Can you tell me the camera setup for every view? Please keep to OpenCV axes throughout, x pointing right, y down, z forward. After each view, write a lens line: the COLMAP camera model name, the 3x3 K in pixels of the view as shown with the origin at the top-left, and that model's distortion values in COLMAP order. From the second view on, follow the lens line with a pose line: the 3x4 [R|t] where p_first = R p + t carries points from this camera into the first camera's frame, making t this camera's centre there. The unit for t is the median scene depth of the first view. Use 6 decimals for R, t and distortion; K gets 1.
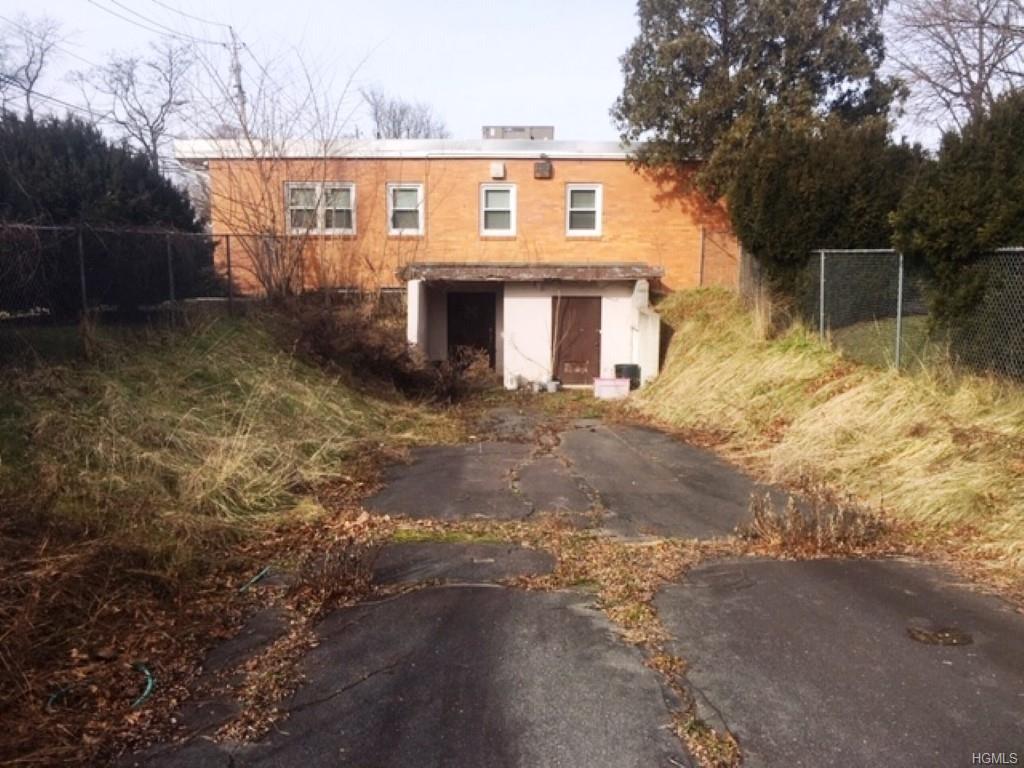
lens RADIAL K [[876.5, 0, 512.0], [0, 876.5, 384.0], [0, 0, 1]] dist [0.087274, -0.111678]
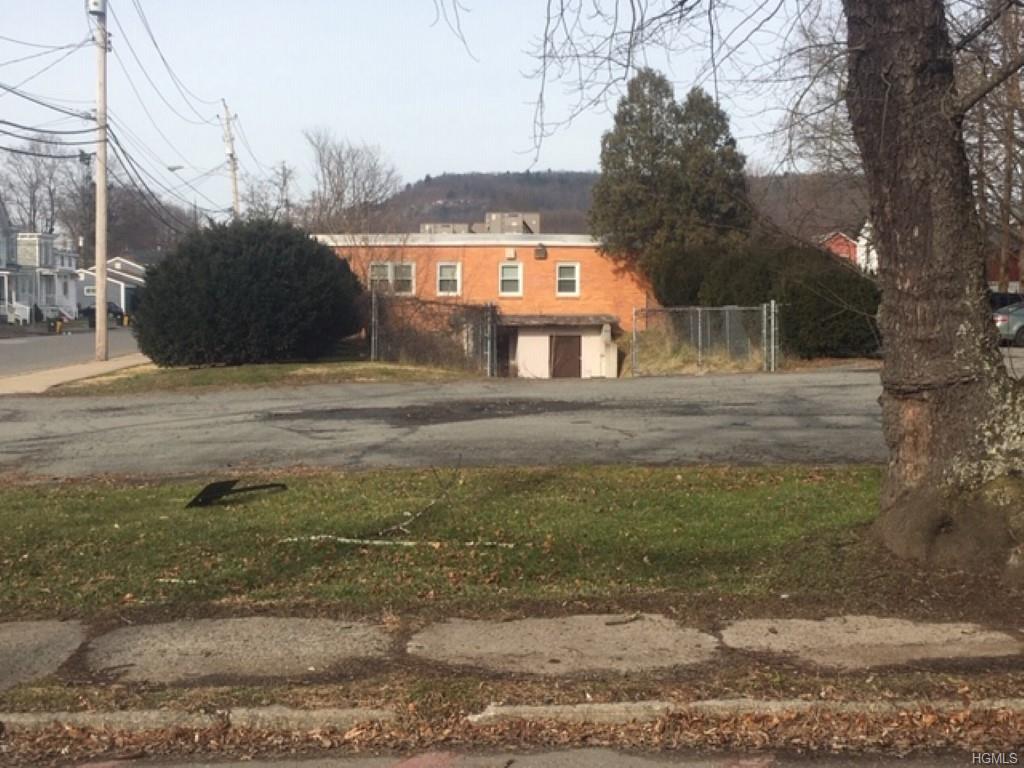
lens RADIAL K [[1437.2, 0, 512.0], [0, 1437.2, 384.0], [0, 0, 1]] dist [-0.007775, -0.004512]
pose [[0.997573, -0.005774, 0.069395, -0.186676], [0.012236, 0.995585, -0.093058, 0.209458], [-0.068551, 0.093682, 0.993239, -1.429406]]
